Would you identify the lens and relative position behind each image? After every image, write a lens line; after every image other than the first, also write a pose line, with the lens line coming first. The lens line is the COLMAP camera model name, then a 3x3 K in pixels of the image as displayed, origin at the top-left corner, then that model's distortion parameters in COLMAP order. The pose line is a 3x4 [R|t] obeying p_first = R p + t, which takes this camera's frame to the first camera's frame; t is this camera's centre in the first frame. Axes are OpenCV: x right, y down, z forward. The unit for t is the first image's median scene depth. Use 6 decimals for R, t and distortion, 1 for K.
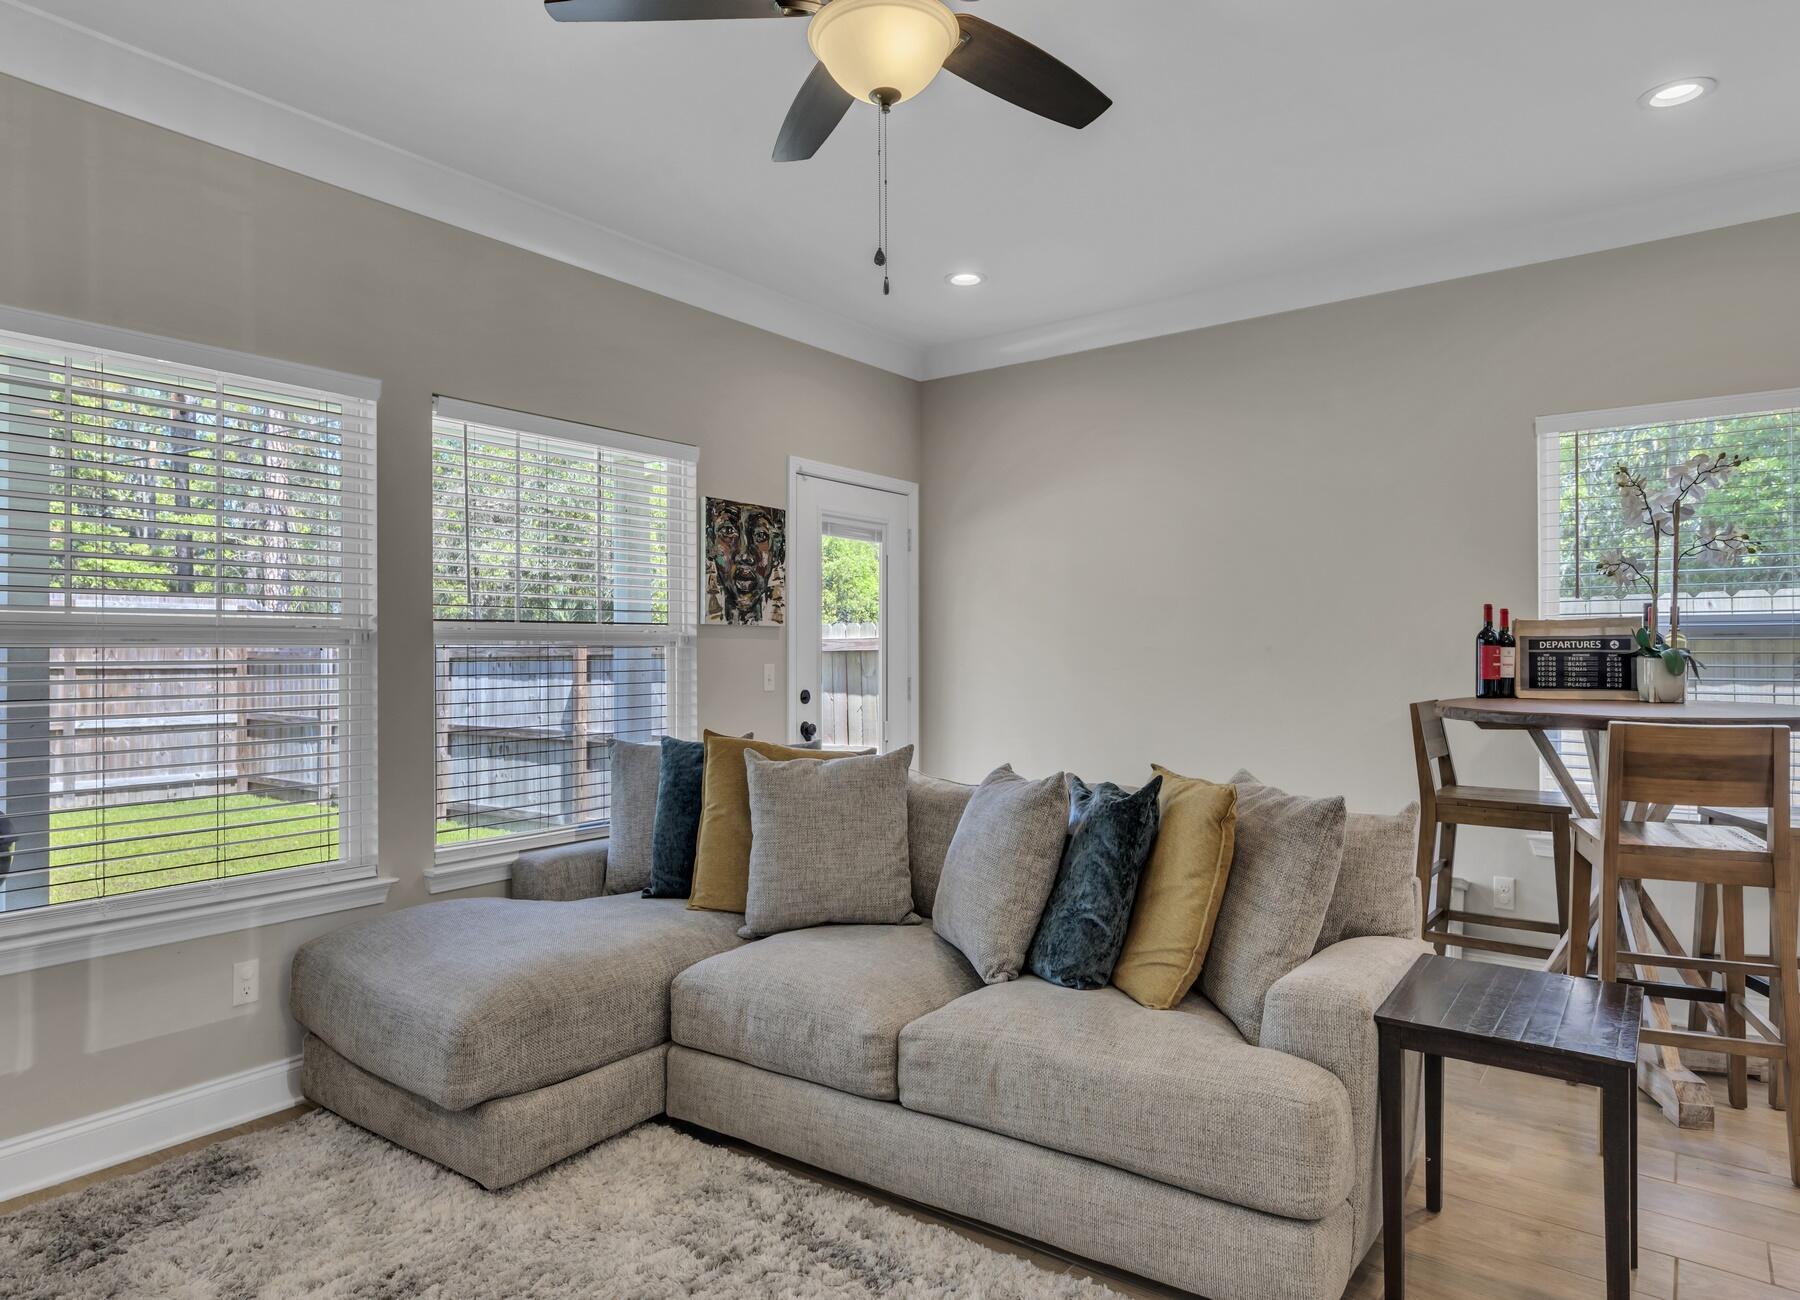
lens RADIAL K [[1069.7, 0, 896.1], [0, 1069.7, 652.4], [0, 0, 1]] dist [0.003107, 0.004422]
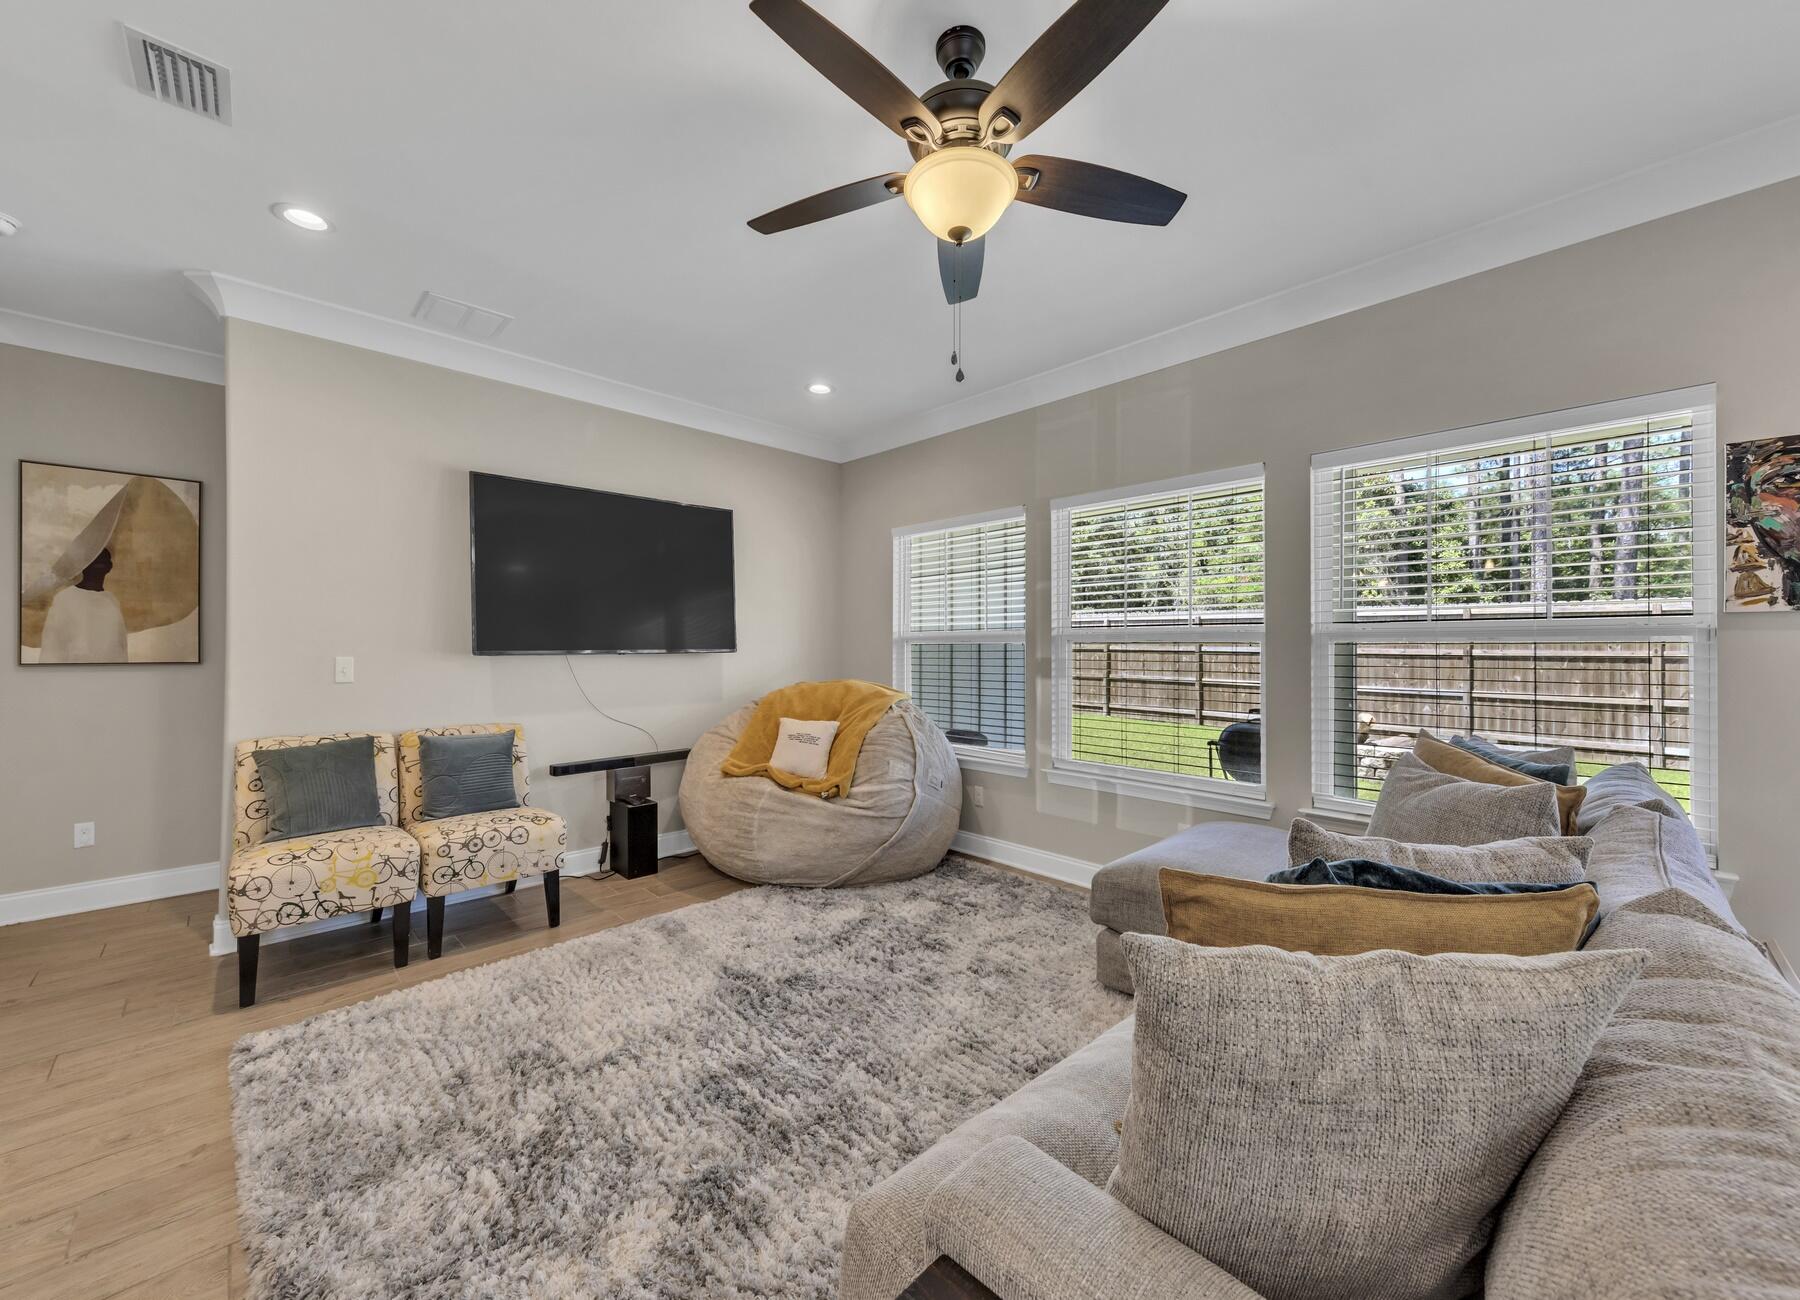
lens RADIAL K [[699.2, 0, 900.0], [0, 699.2, 650.0], [0, 0, 1]] dist [0.000848, 0.000073]
pose [[-0.175731, 0.011053, -0.984376, 0.404372], [-0.000229, 0.999936, 0.011269, -0.005655], [0.984438, 0.002206, -0.175717, 0.507778]]
